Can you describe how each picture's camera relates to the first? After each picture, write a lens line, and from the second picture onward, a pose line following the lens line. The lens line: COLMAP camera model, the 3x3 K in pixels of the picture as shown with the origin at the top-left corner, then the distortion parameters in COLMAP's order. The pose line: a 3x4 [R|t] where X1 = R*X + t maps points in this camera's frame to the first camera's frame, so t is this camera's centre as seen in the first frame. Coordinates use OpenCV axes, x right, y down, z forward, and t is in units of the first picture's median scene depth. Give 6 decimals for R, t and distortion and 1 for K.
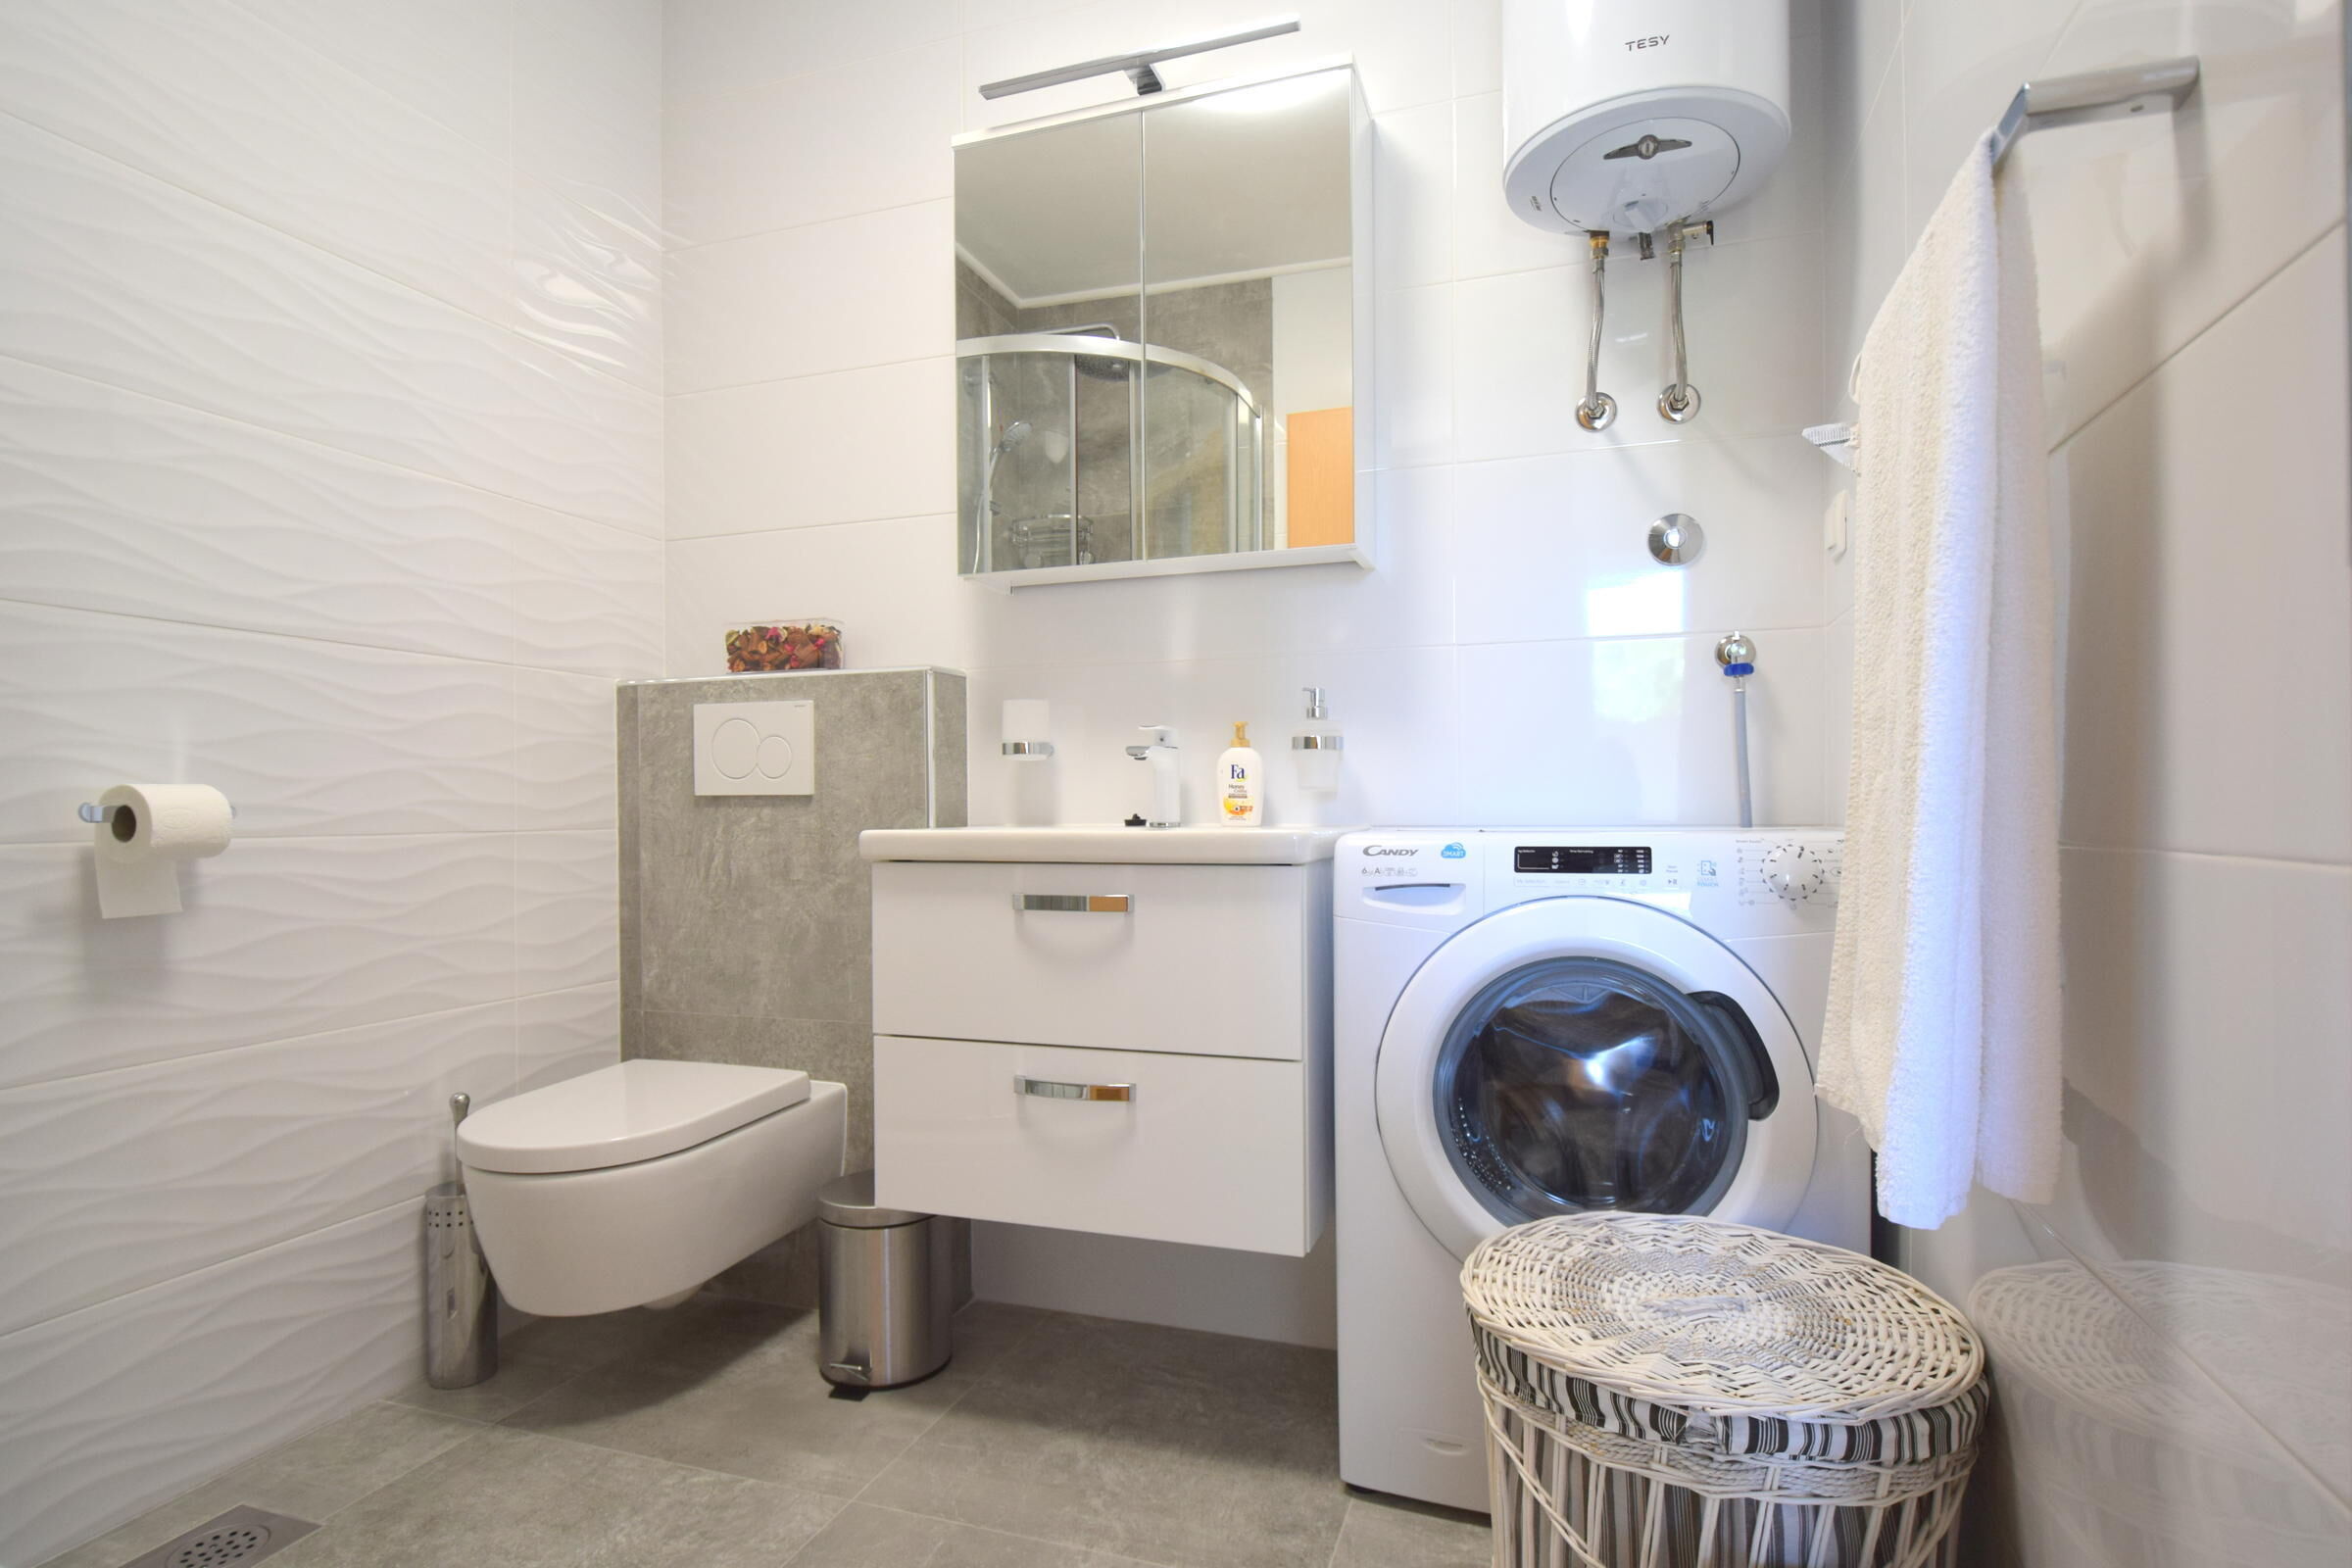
lens RADIAL K [[1186.6, 0, 1176.4], [0, 1186.6, 813.3], [0, 0, 1]] dist [0.003384, -0.008666]
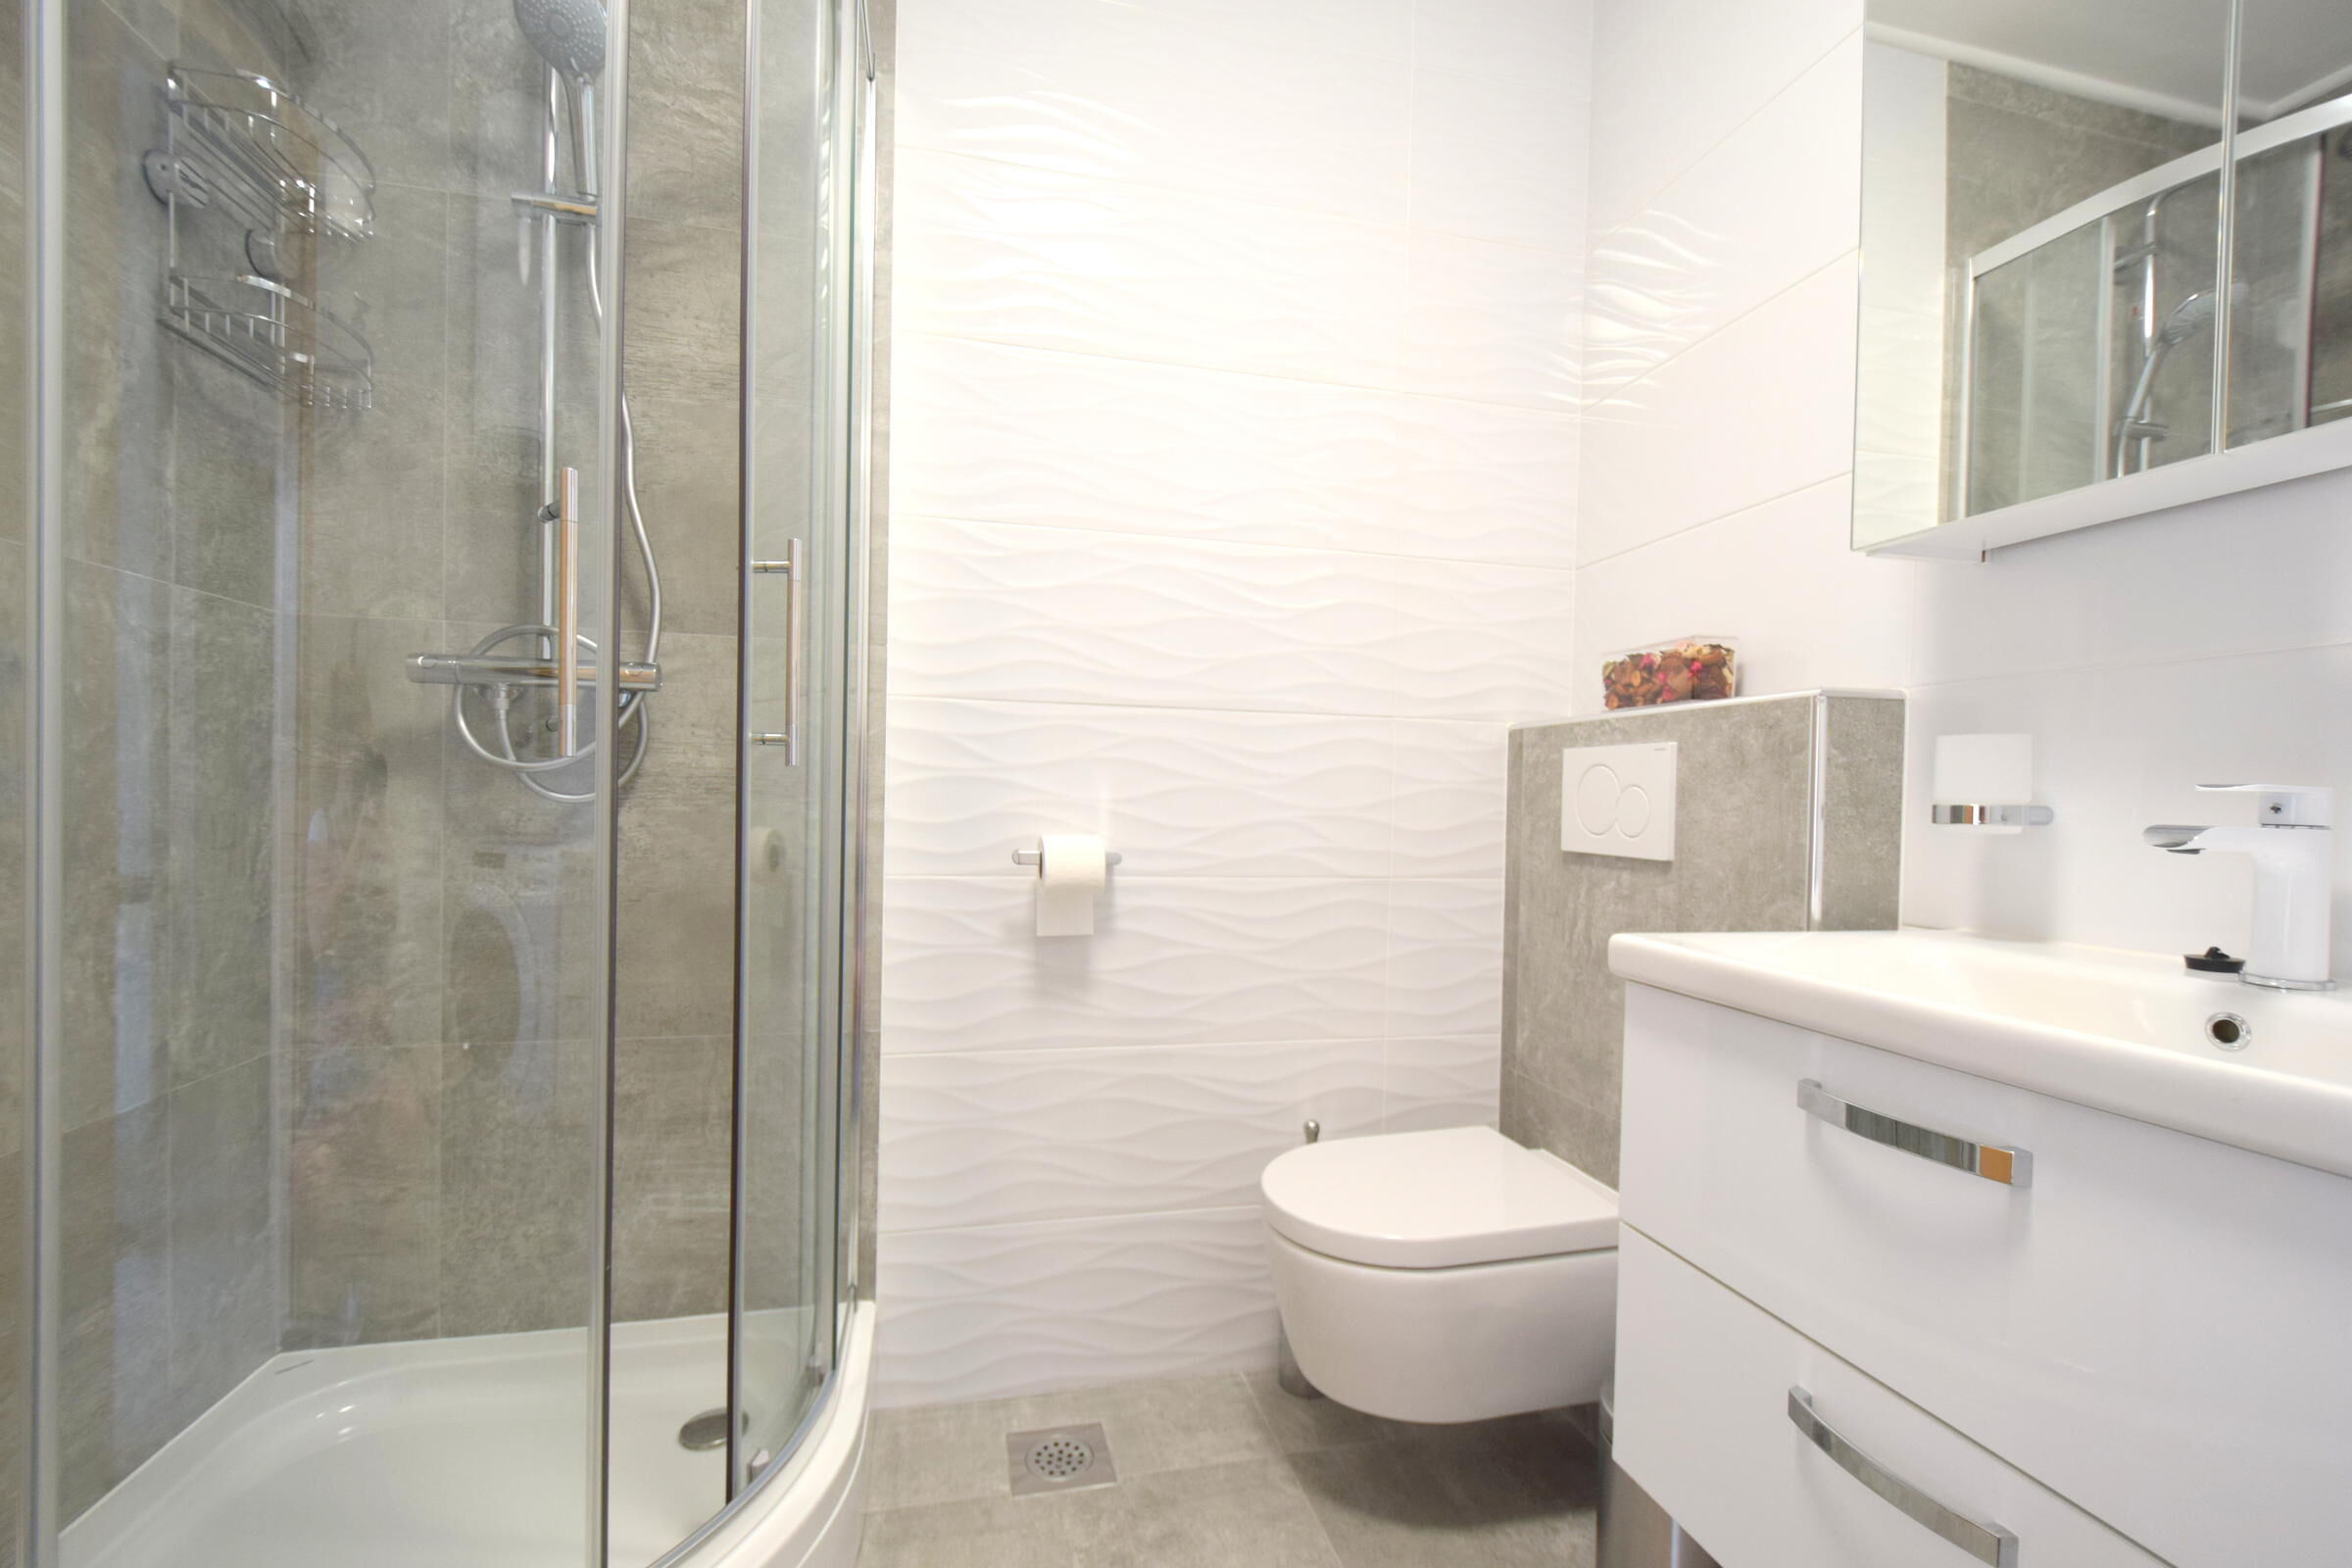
lens RADIAL K [[1020.1, 0, 1183.5], [0, 1020.1, 815.8], [0, 0, 1]] dist [0.004868, -0.005508]
pose [[0.536231, 0.033996, -0.843386, 0.108852], [-0.029663, 0.999330, 0.021422, -0.059202], [0.843550, 0.013531, 0.536881, 0.417612]]
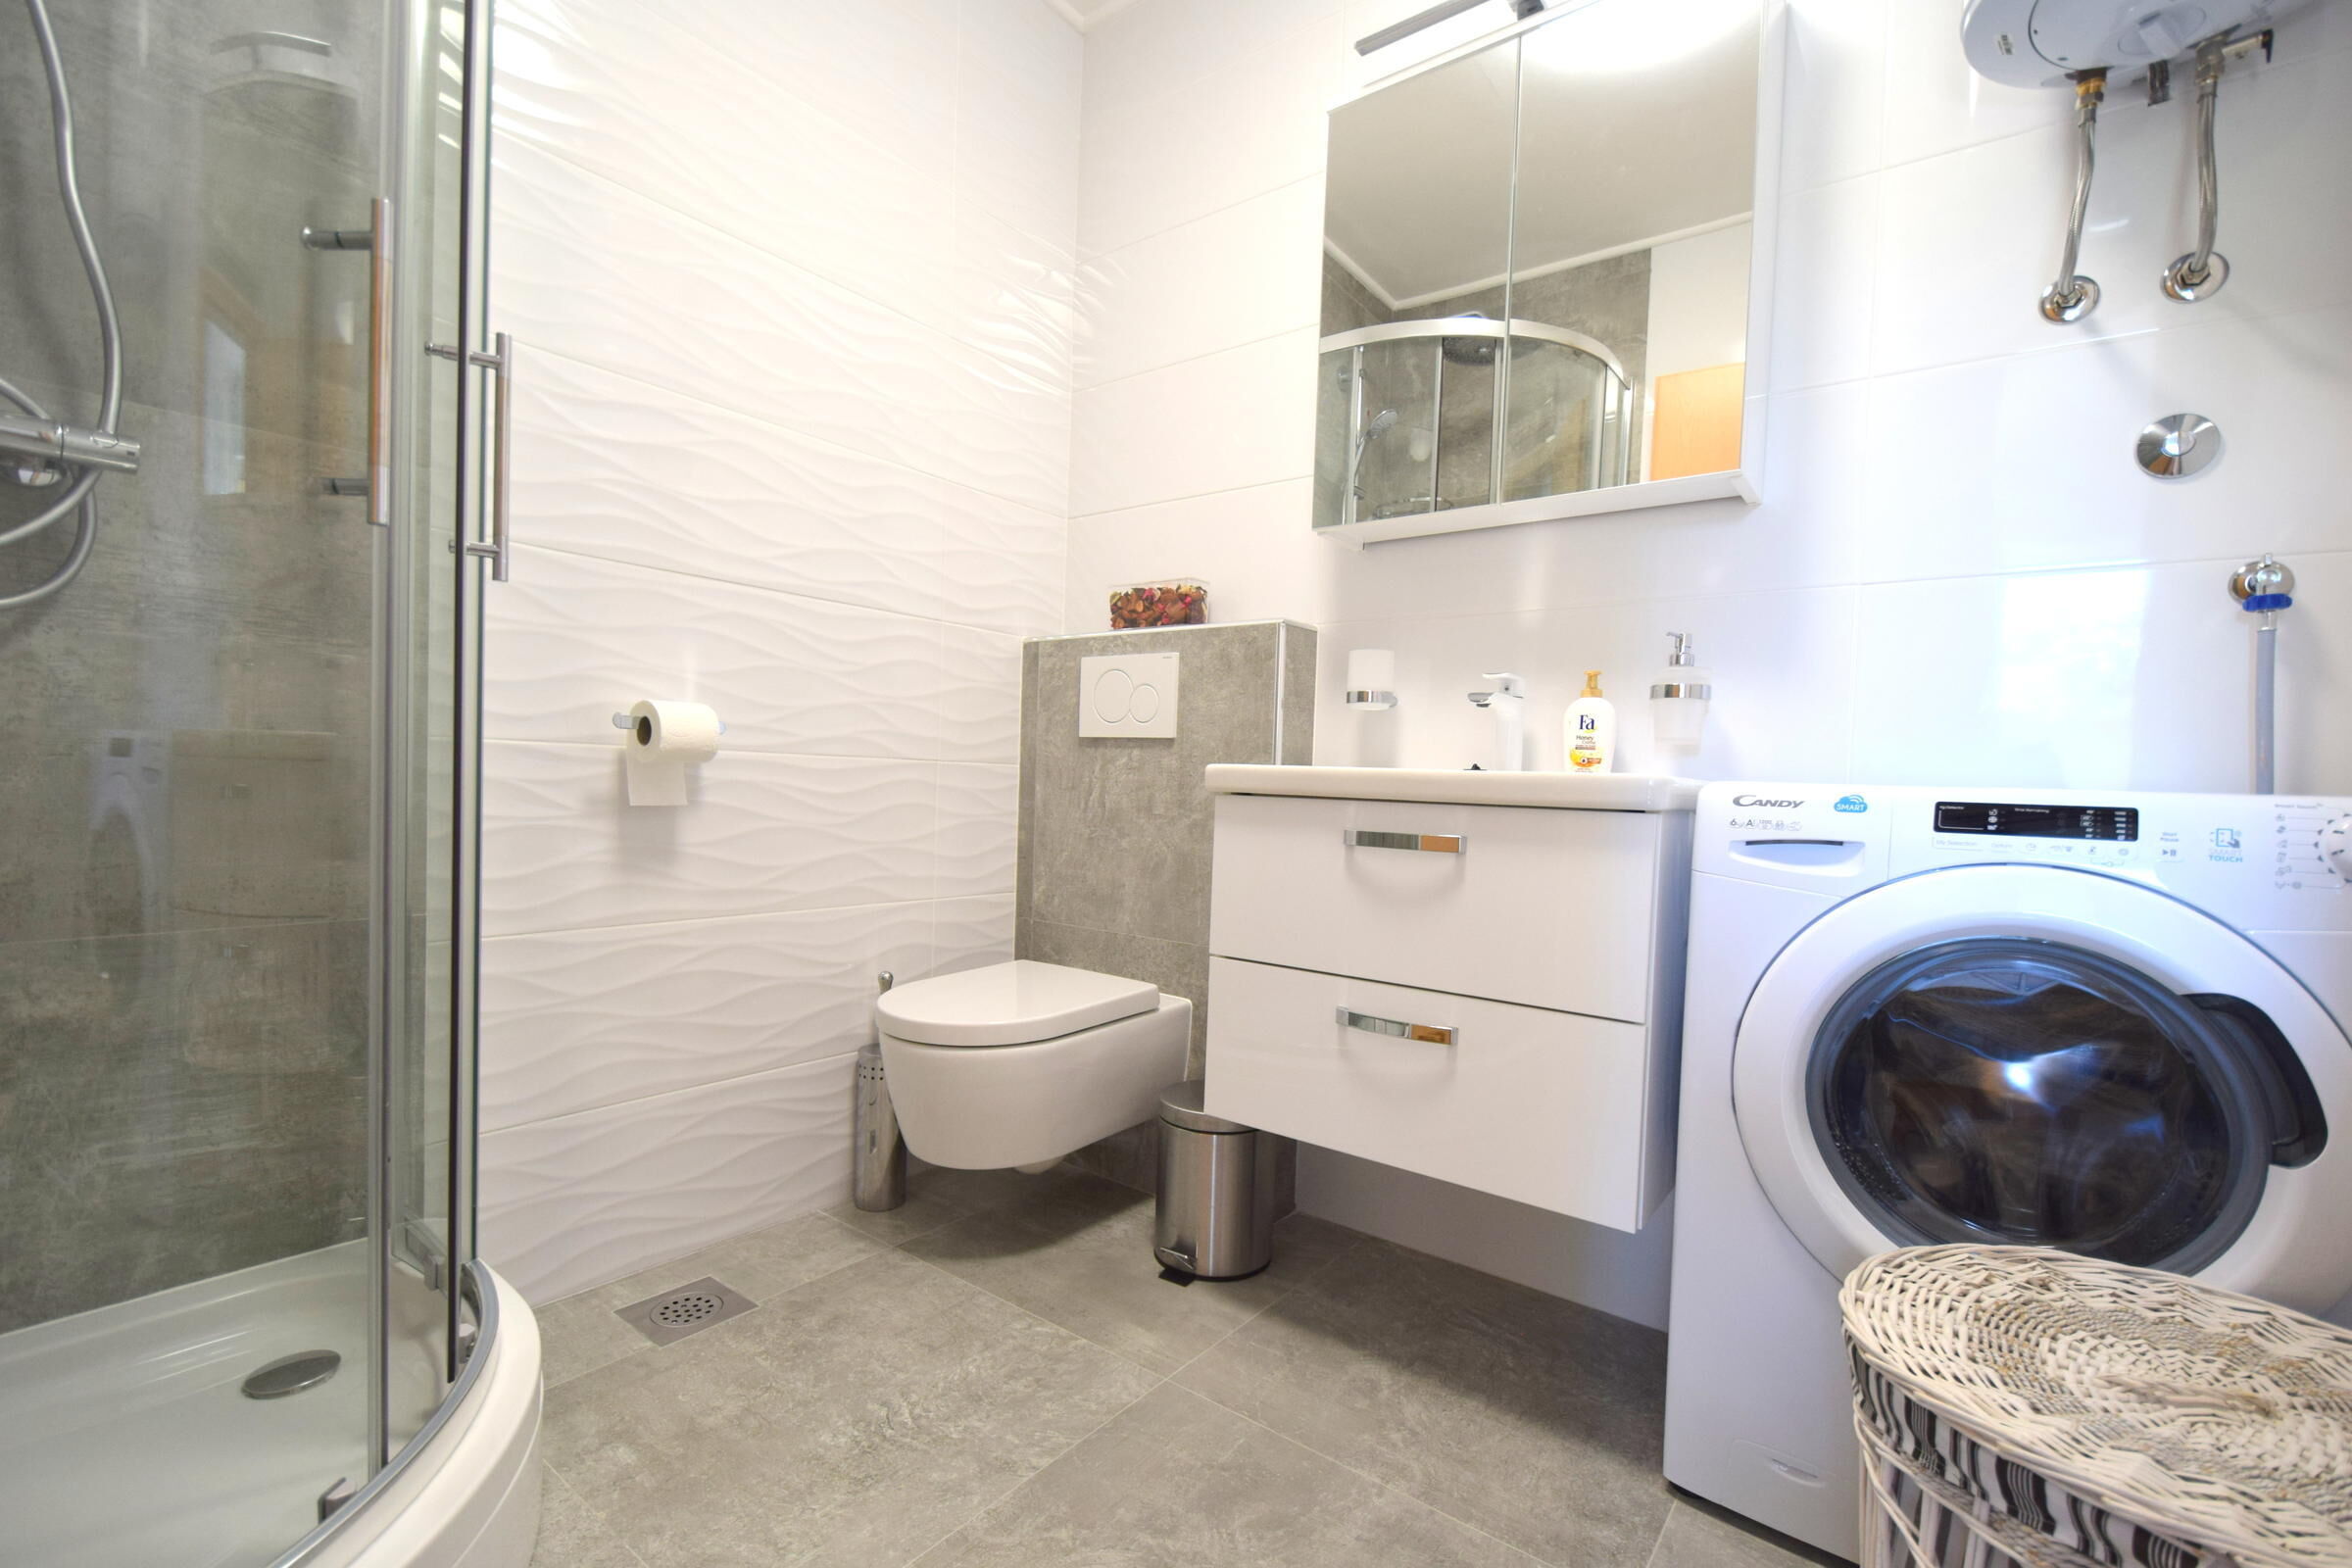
lens RADIAL K [[1020.1, 0, 1182.4], [0, 1020.1, 818.0], [0, 0, 1]] dist [0.004868, -0.005508]
pose [[0.947828, 0.052649, -0.314406, 0.004909], [-0.044054, 0.998437, 0.034388, 0.030366], [0.315725, -0.018743, 0.948666, 0.111746]]
